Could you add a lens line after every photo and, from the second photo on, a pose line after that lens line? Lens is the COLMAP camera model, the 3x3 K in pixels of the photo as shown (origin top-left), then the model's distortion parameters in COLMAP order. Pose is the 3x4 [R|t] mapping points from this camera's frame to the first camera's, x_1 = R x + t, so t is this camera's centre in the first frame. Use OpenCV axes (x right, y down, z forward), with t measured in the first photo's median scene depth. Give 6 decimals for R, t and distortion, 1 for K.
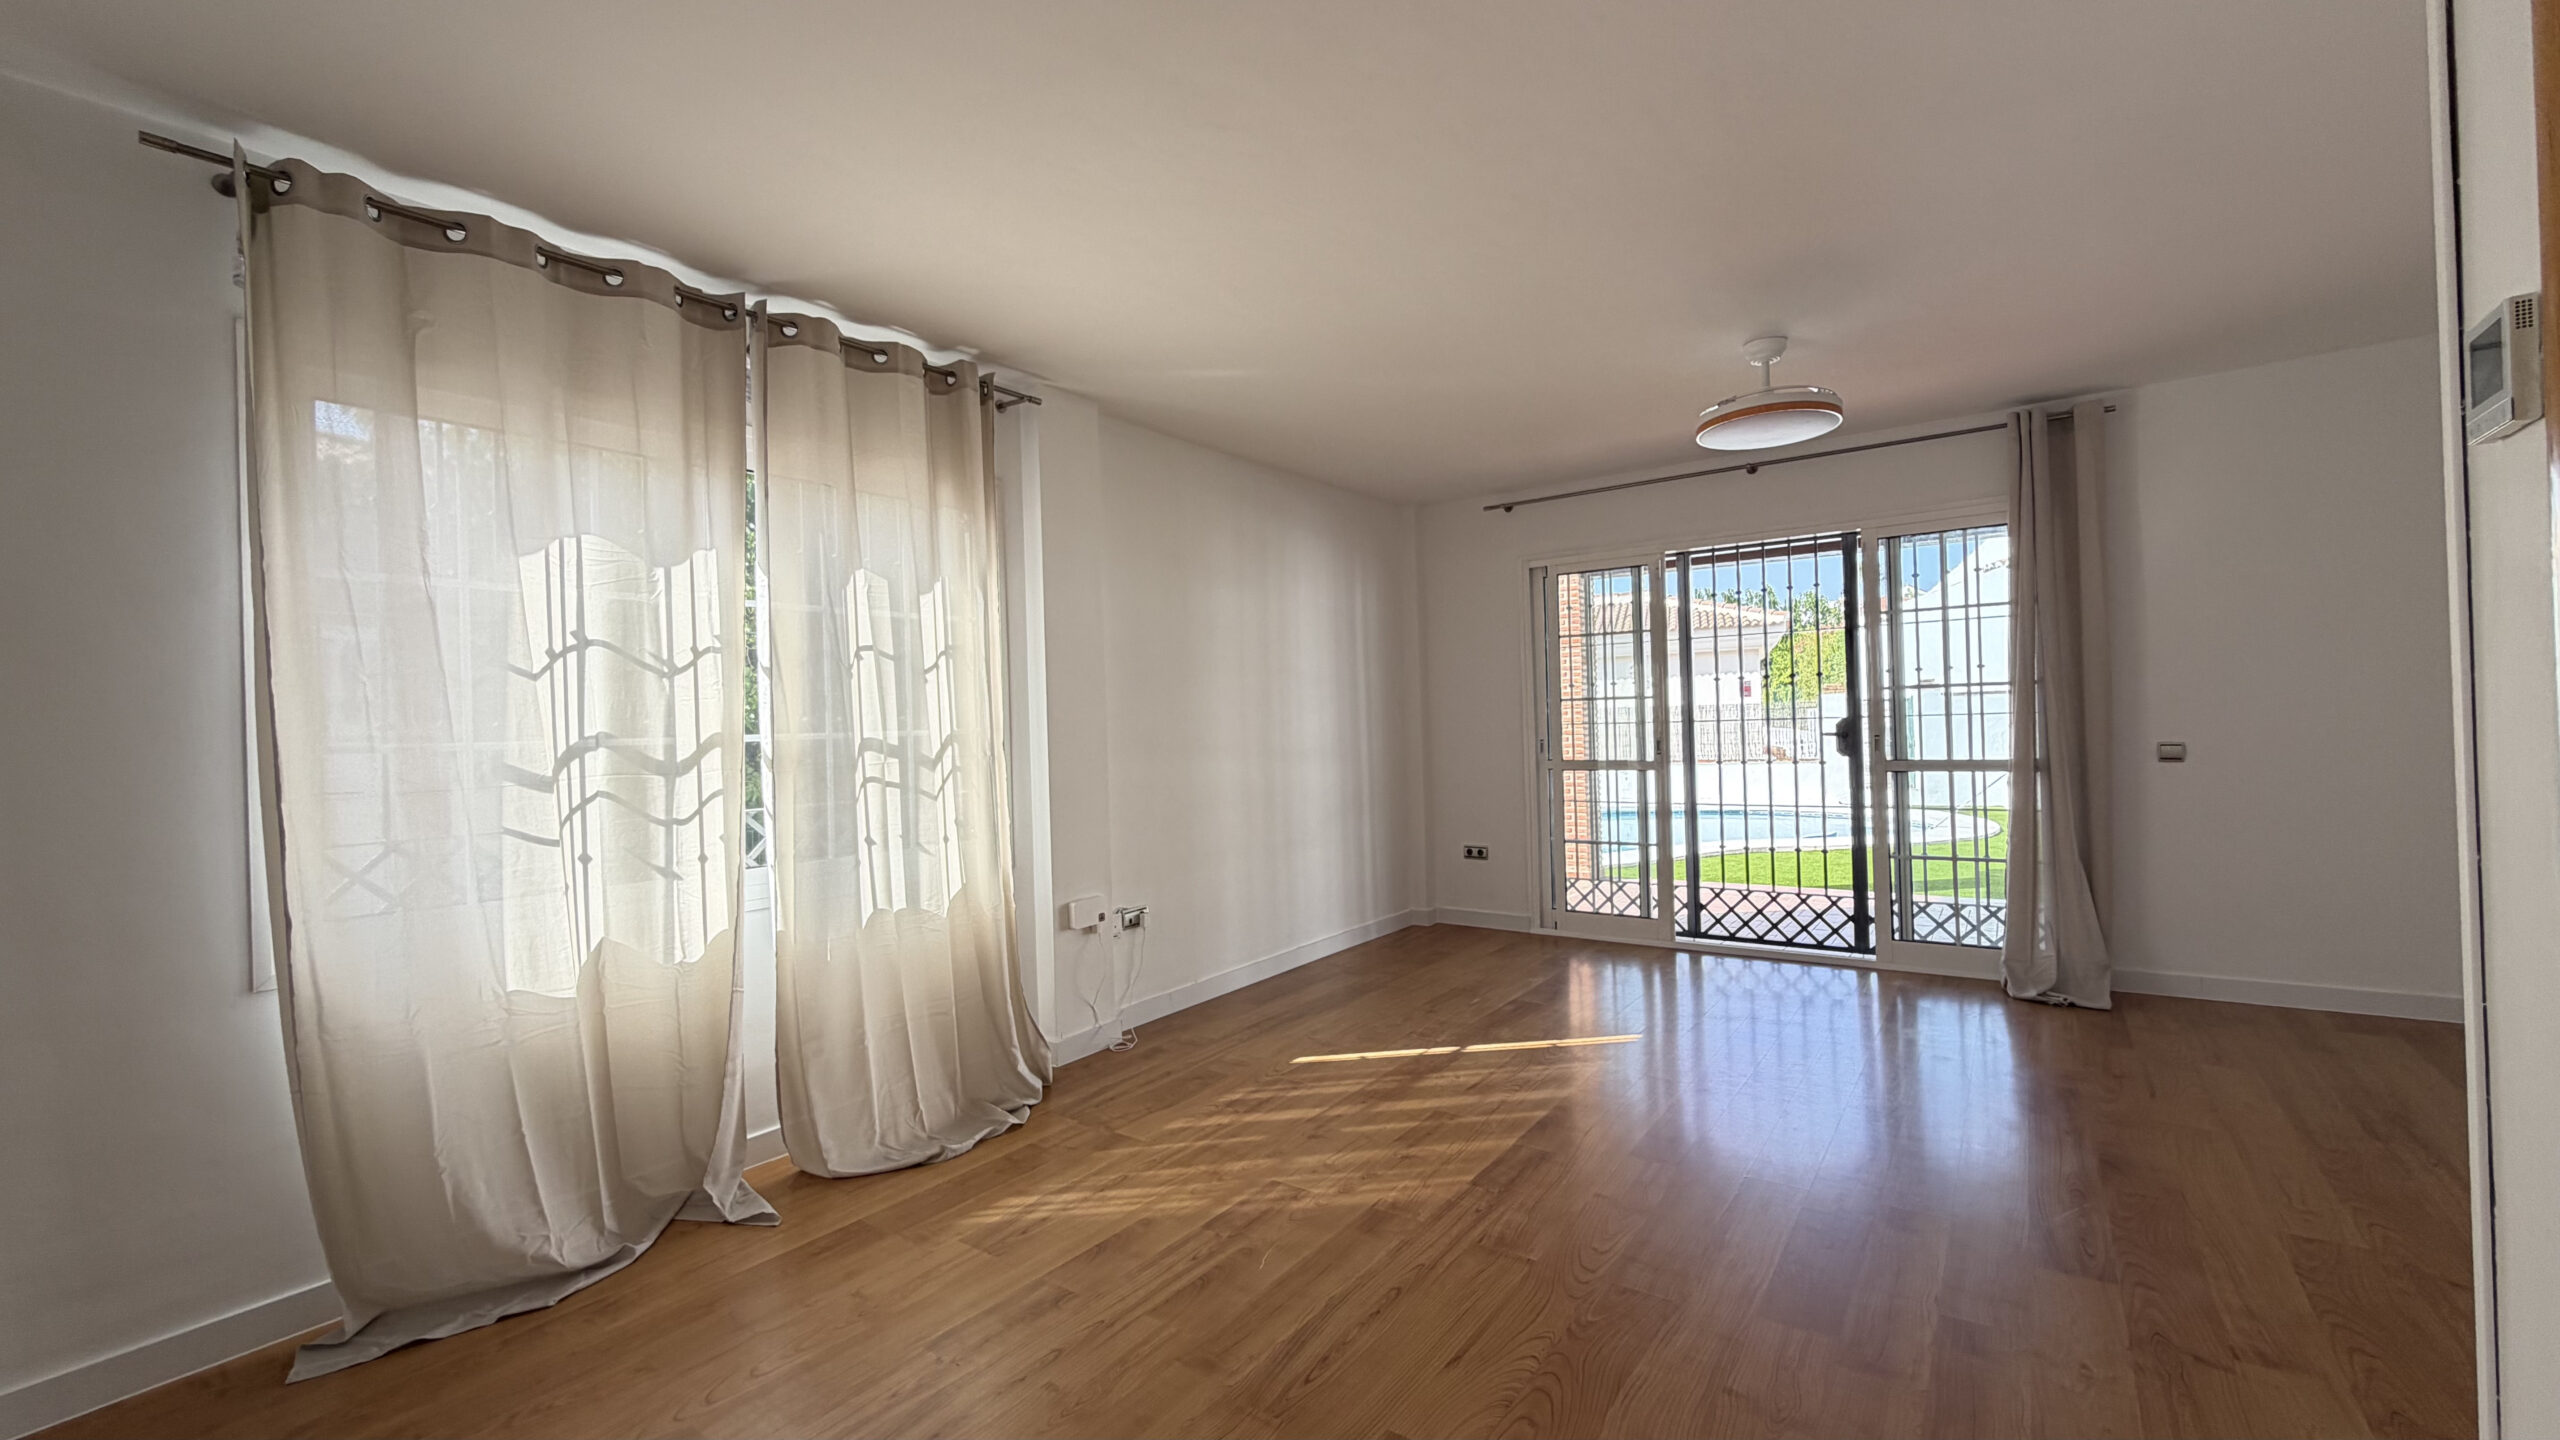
lens RADIAL K [[1019.2, 0, 1274.8], [0, 1019.2, 721.9], [0, 0, 1]] dist [-0.002954, 0.000859]
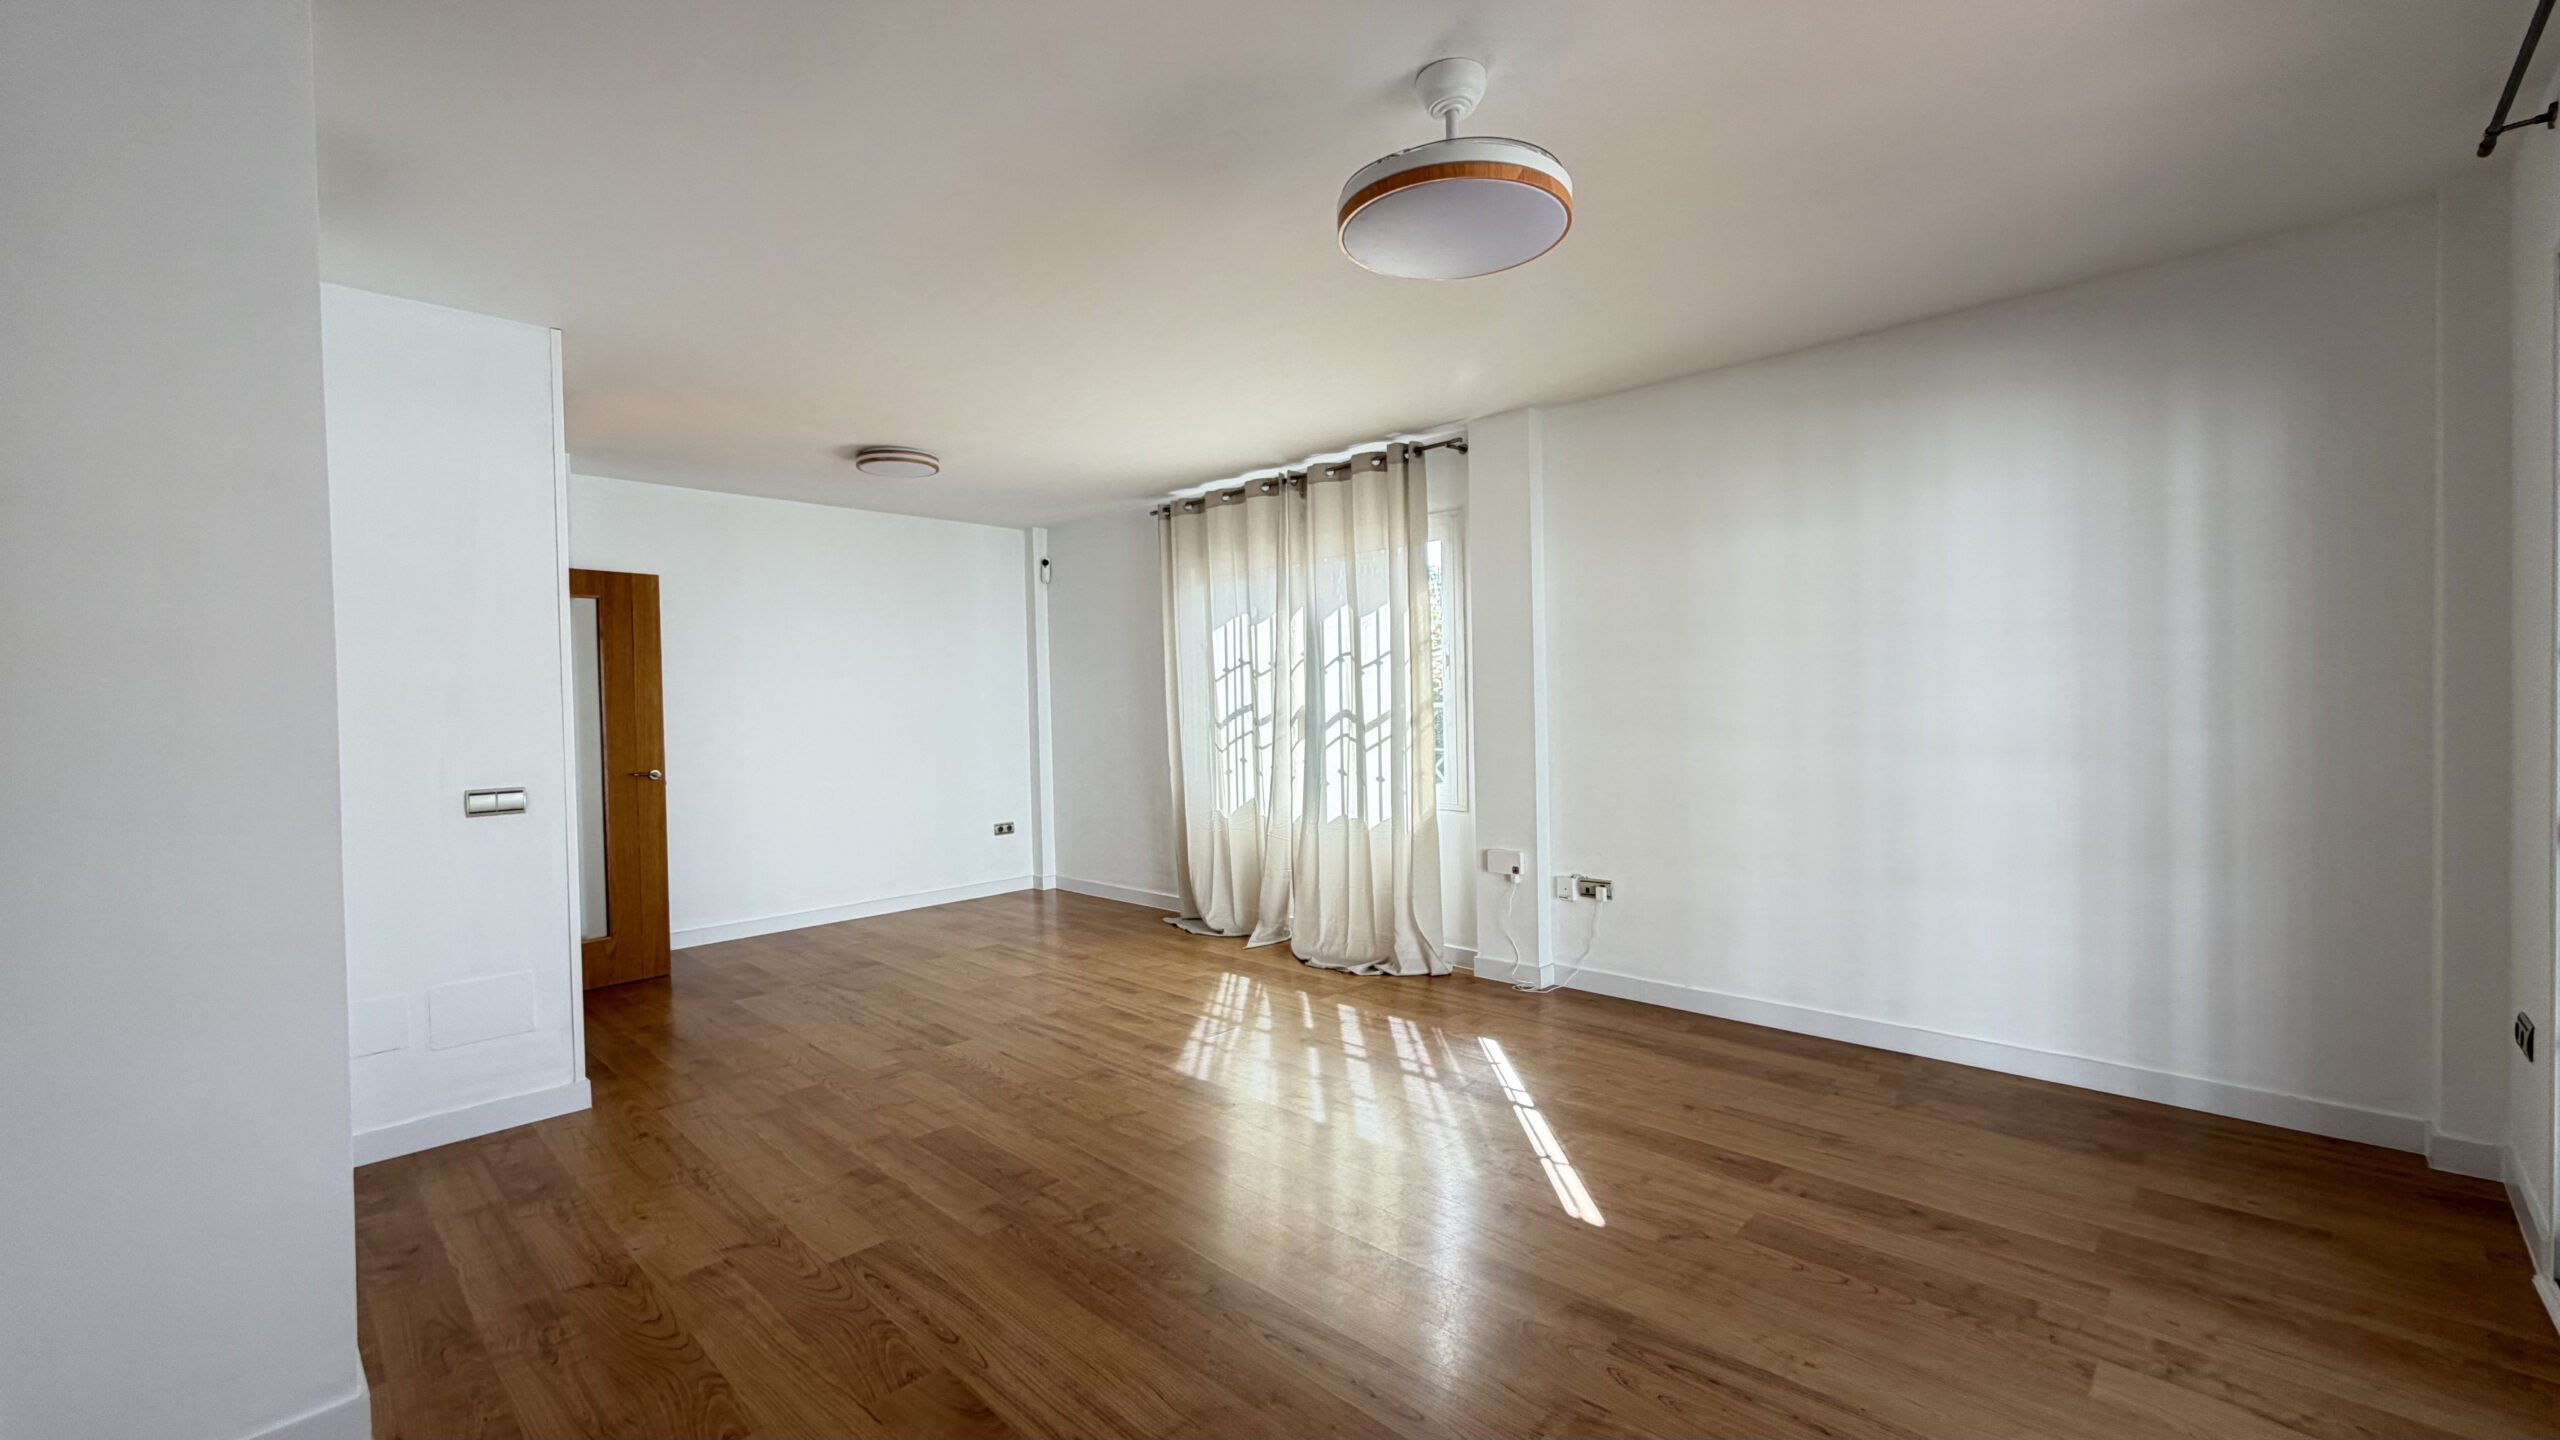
lens RADIAL K [[1019.2, 0, 1275.2], [0, 1019.2, 726.8], [0, 0, 1]] dist [-0.002954, 0.000859]
pose [[-0.133195, 0.058669, -0.989352, 1.182788], [0.029108, 0.998047, 0.055266, -0.048455], [0.990662, -0.021437, -0.134643, 1.064215]]
